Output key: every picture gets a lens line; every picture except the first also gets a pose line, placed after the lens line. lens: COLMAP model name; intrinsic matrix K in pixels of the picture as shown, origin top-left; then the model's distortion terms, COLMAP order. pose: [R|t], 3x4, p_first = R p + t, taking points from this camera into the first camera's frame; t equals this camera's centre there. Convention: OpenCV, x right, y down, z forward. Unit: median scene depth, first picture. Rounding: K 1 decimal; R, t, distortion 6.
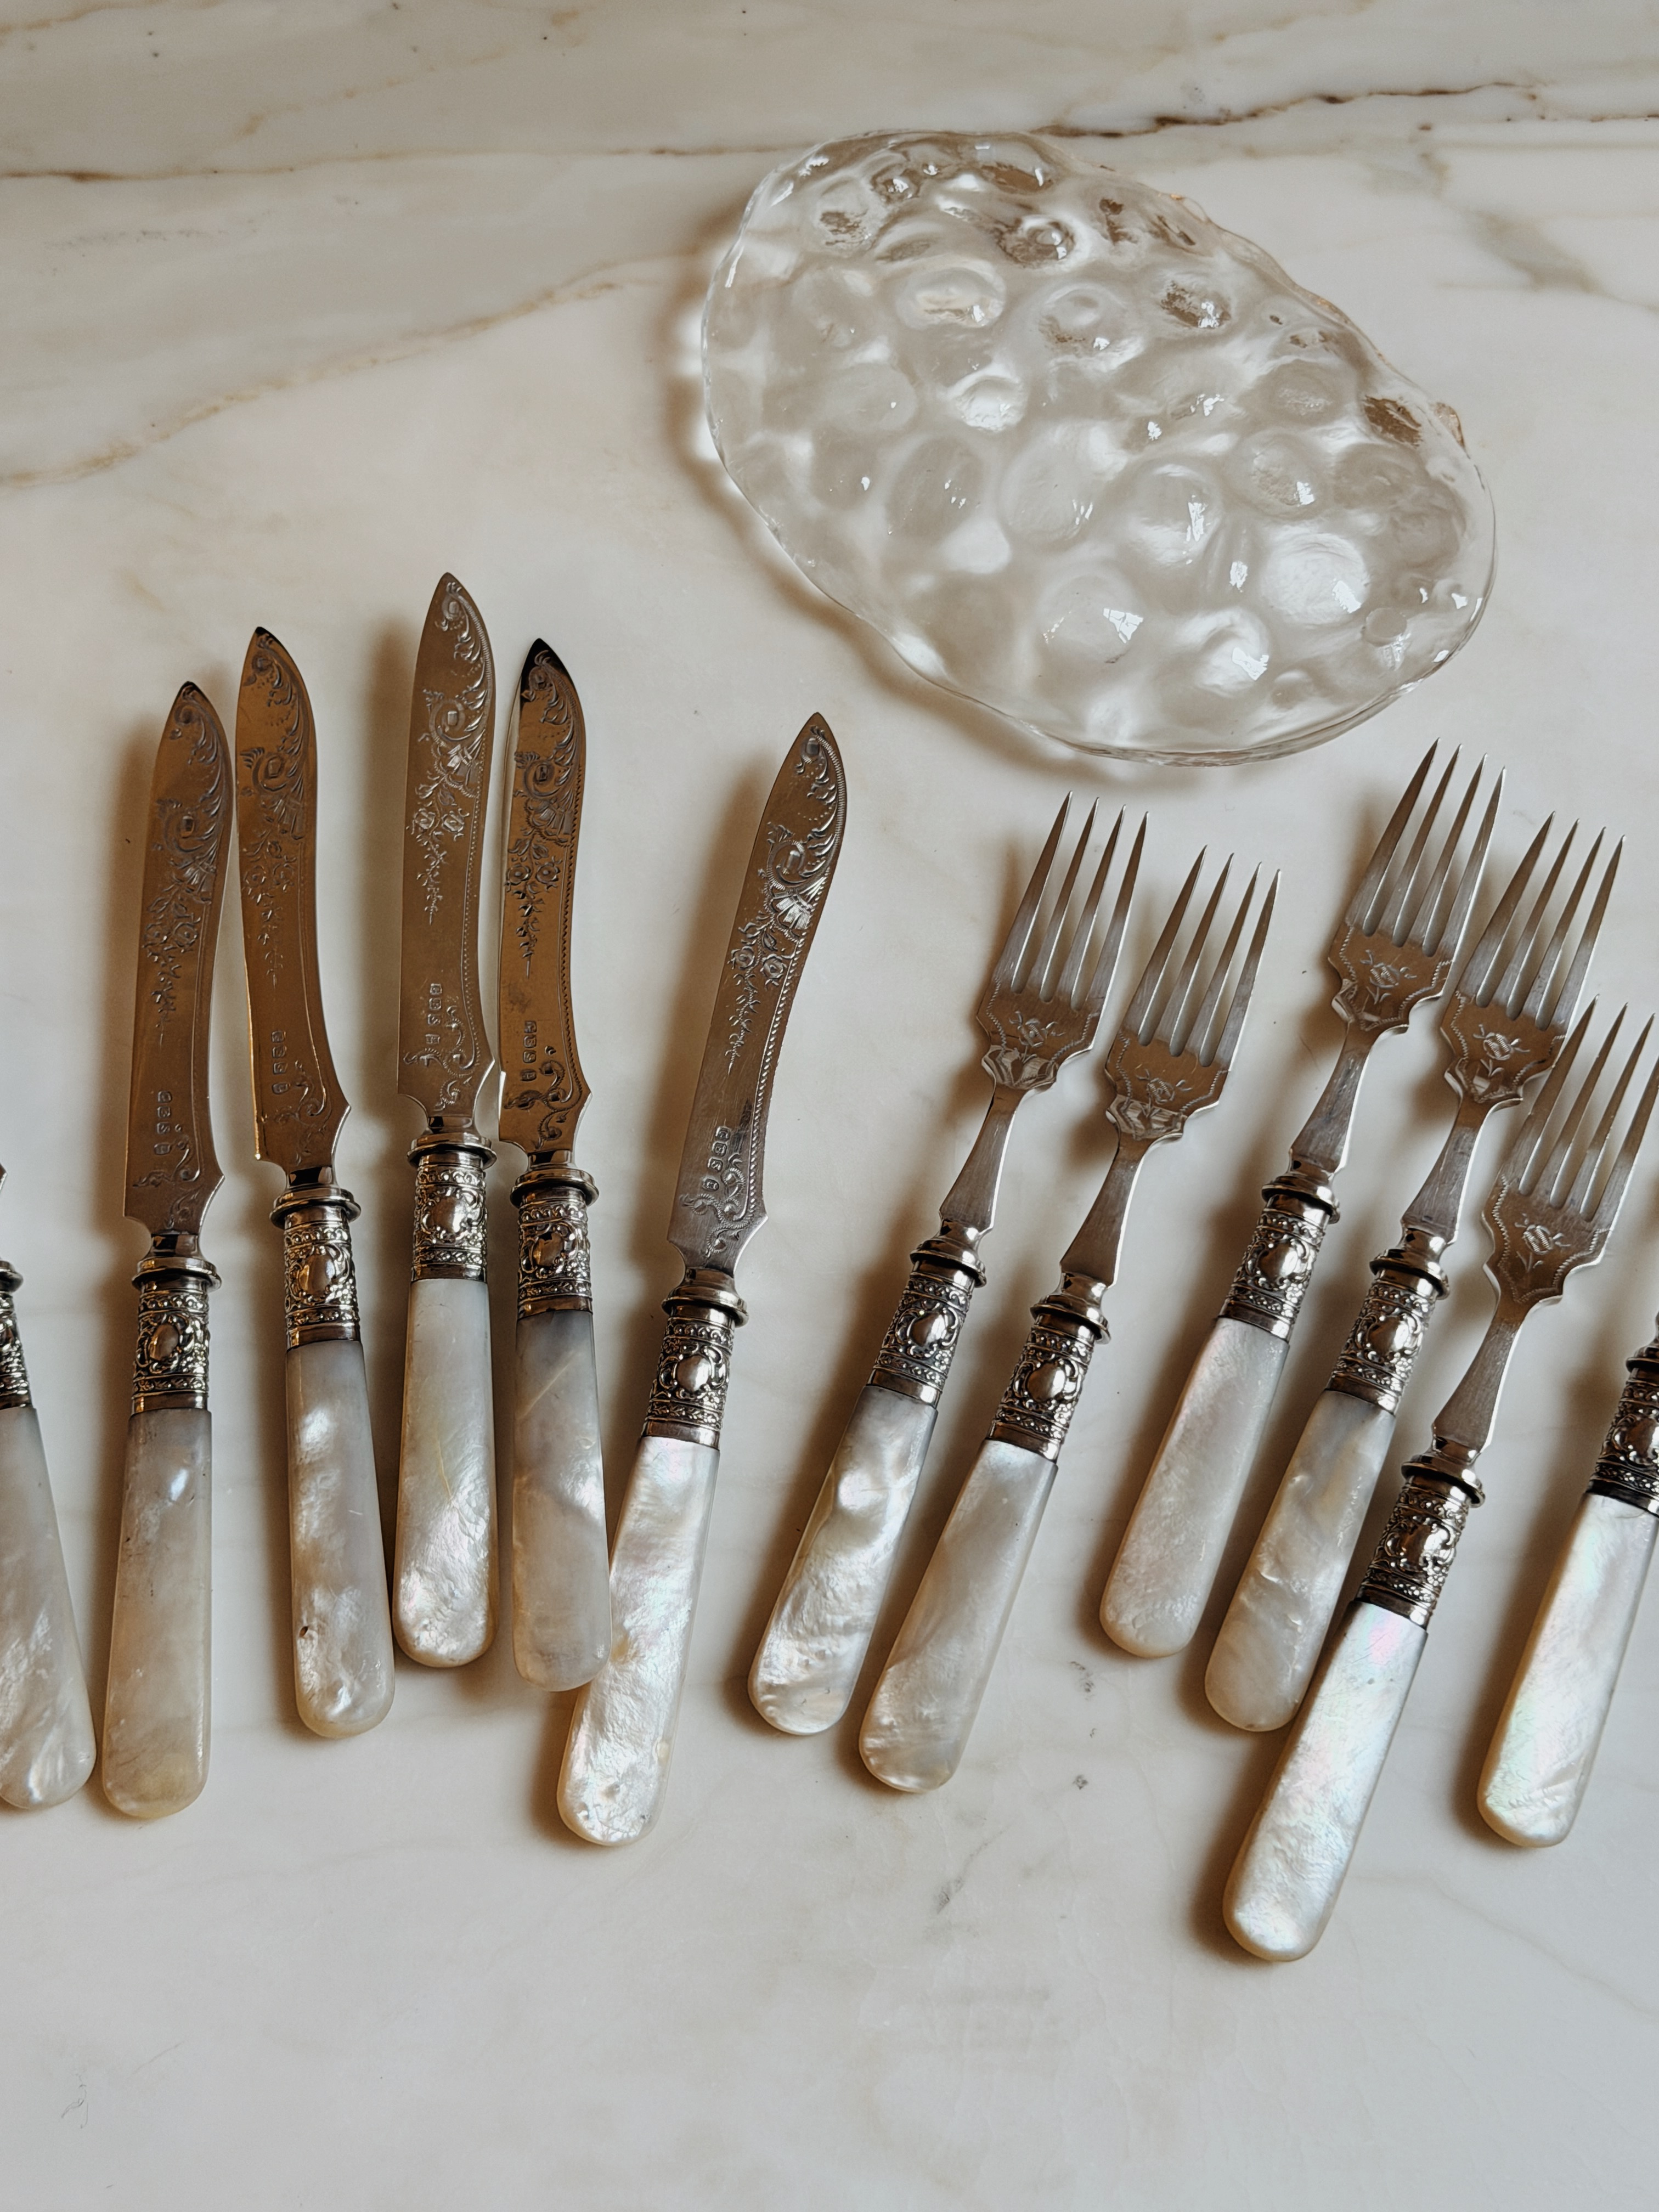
lens RADIAL K [[3139.7, 0, 841.5], [0, 3139.7, 1124.5], [0, 0, 1]] dist [0.086625, 0.000000]
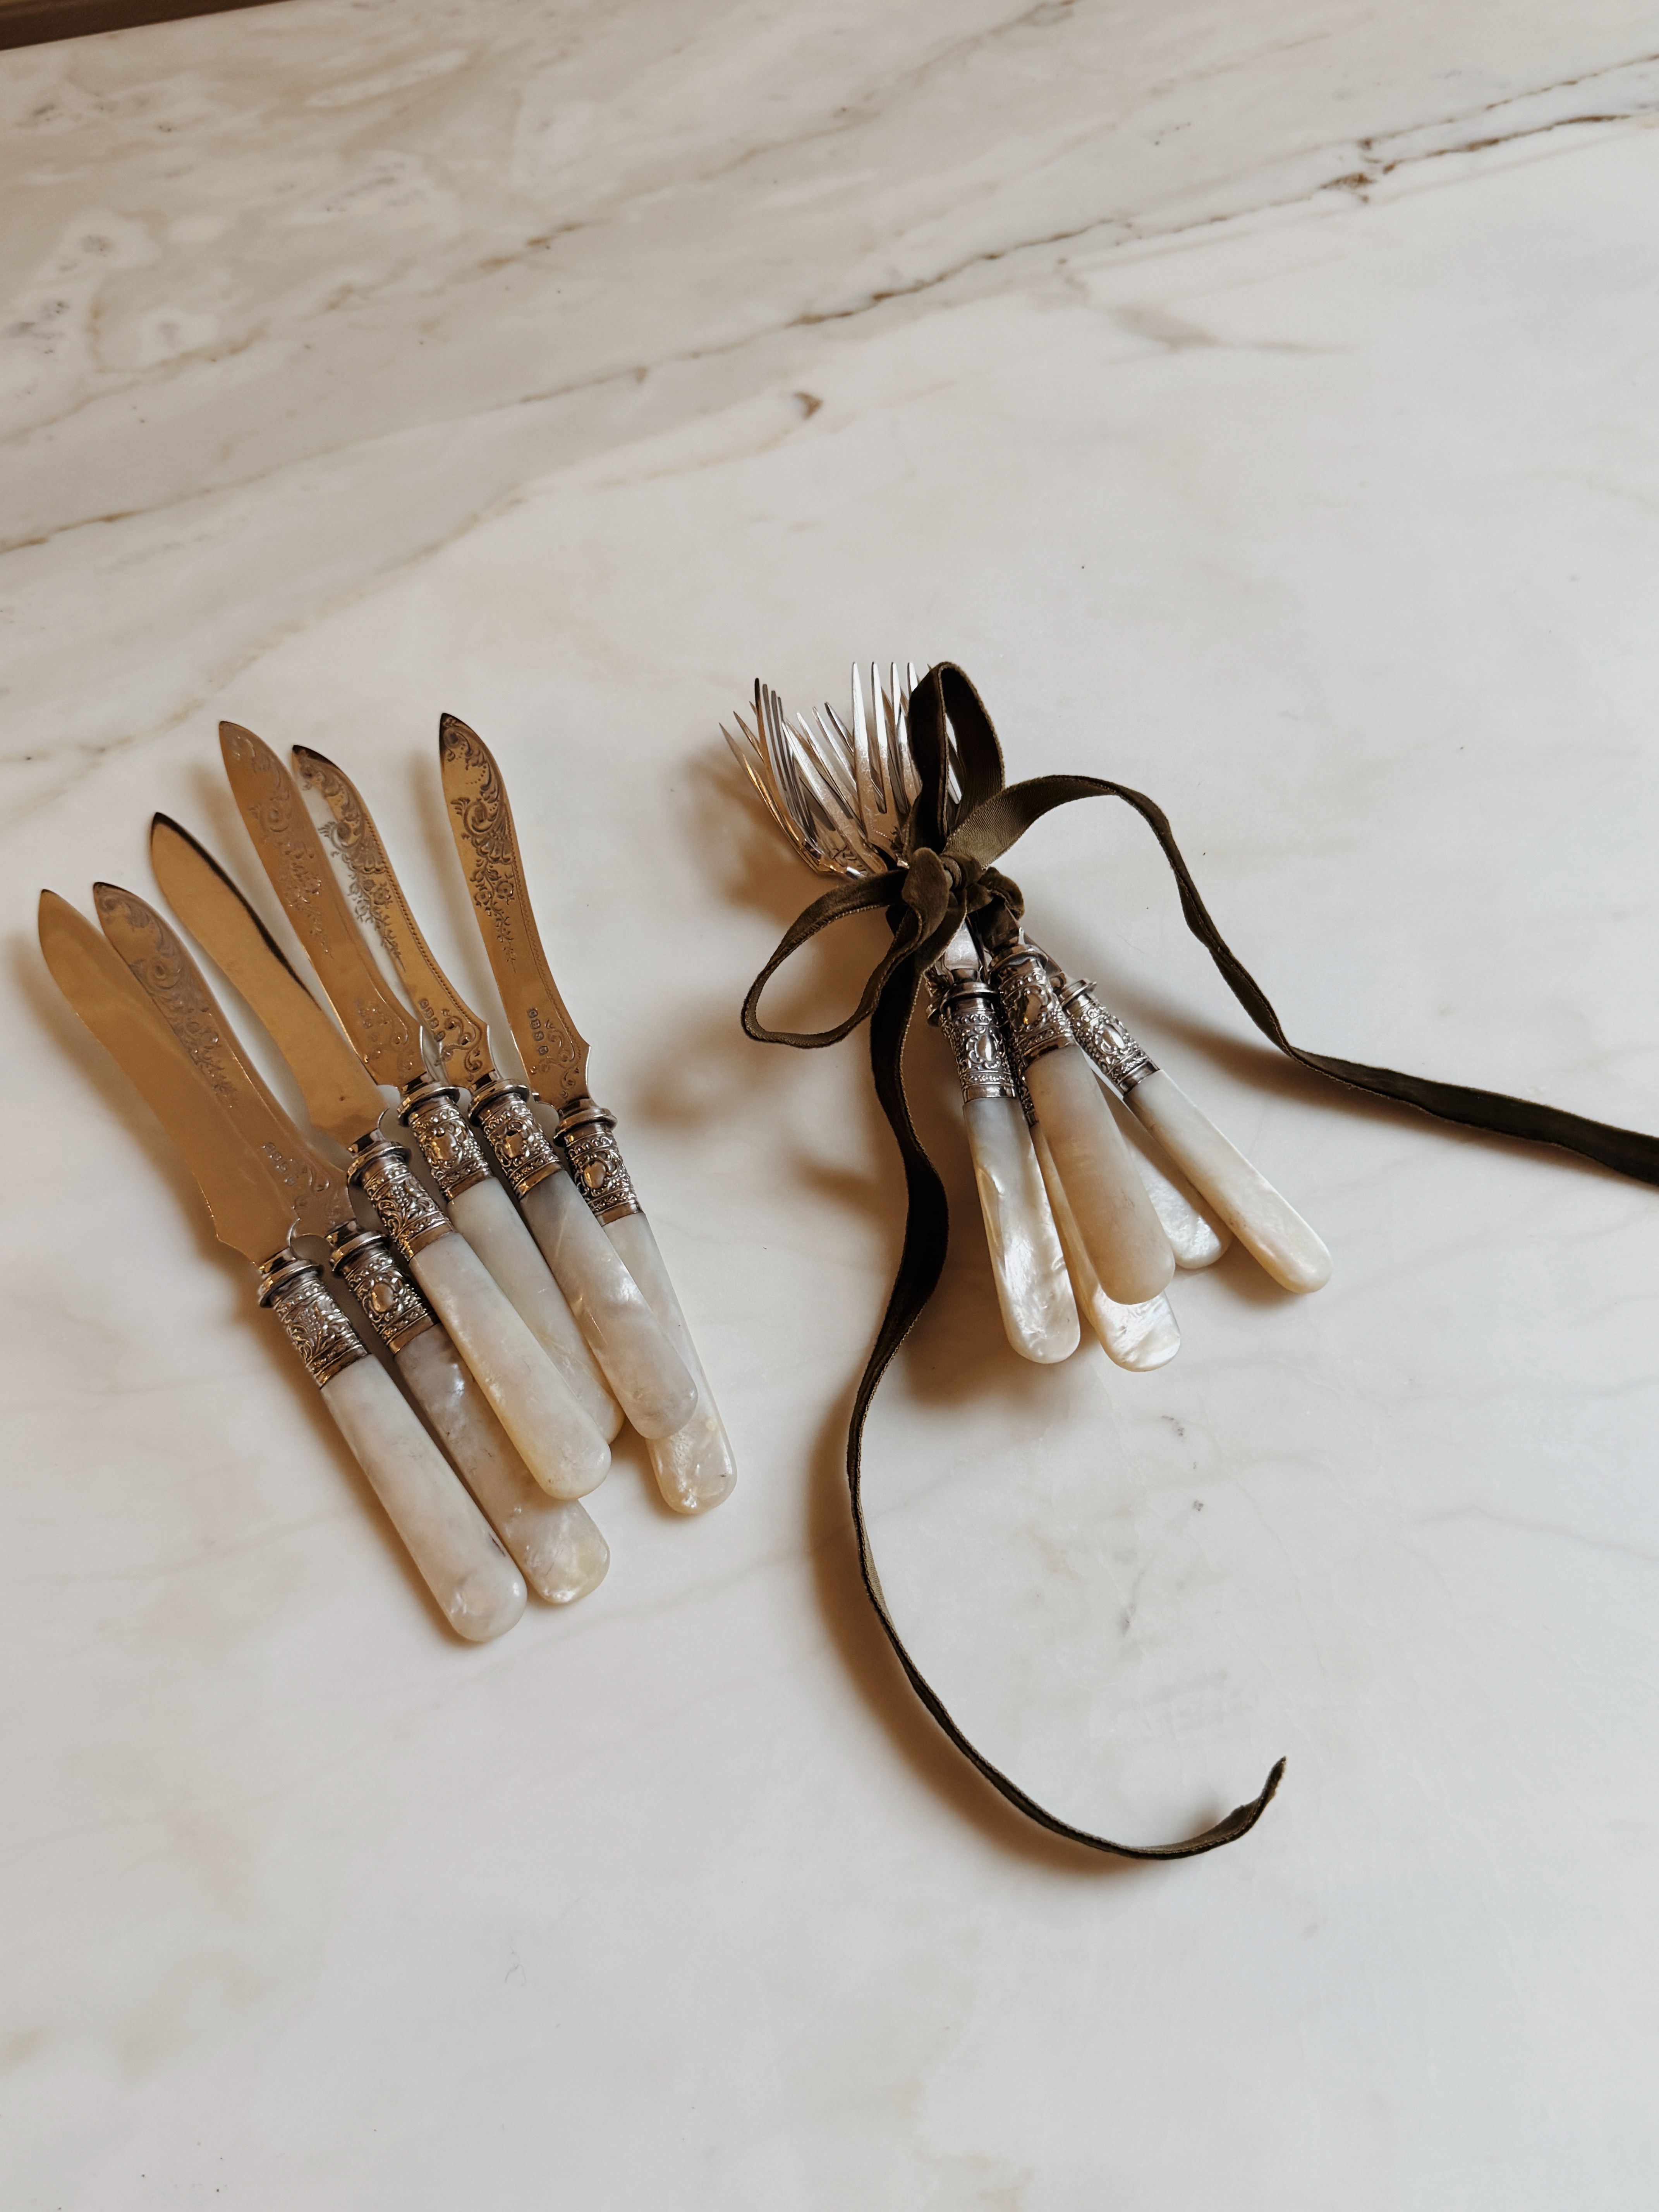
lens RADIAL K [[1805.6, 0, 817.4], [0, 1805.6, 1108.5], [0, 0, 1]] dist [0.002084, -0.031173]
pose [[0.965316, -0.252142, 0.067752, -0.066197], [0.250108, 0.967506, 0.037123, -0.012349], [-0.074911, -0.018890, 0.997011, 0.218135]]
